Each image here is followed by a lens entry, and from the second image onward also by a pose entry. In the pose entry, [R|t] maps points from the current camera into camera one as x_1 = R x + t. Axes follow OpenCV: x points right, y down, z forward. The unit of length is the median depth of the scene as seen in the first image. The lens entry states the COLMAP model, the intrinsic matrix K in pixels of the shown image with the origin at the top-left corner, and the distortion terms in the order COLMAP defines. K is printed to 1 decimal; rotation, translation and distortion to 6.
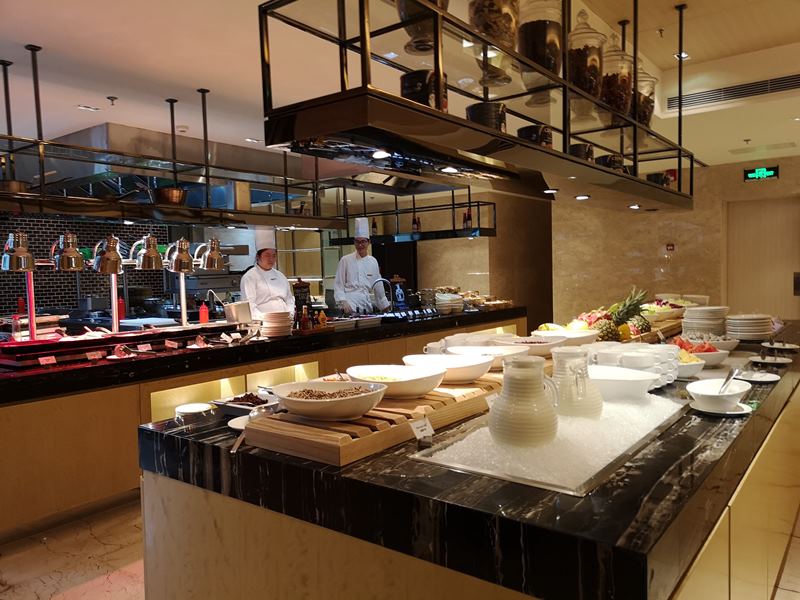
lens RADIAL K [[615.4, 0, 400.0], [0, 615.4, 300.0], [0, 0, 1]] dist [-0.001229, -0.001426]
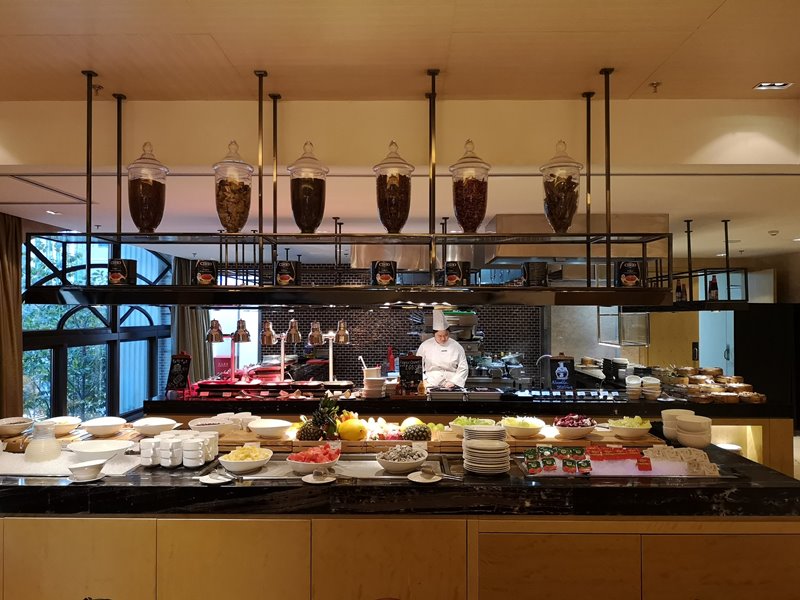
lens RADIAL K [[640.7, 0, 400.0], [0, 640.7, 300.0], [0, 0, 1]] dist [0.027687, -0.003170]
pose [[0.604581, 0.014337, -0.796415, 0.988773], [-0.058864, 0.997908, -0.026721, -0.123601], [0.794366, 0.063035, 0.604160, 0.264901]]
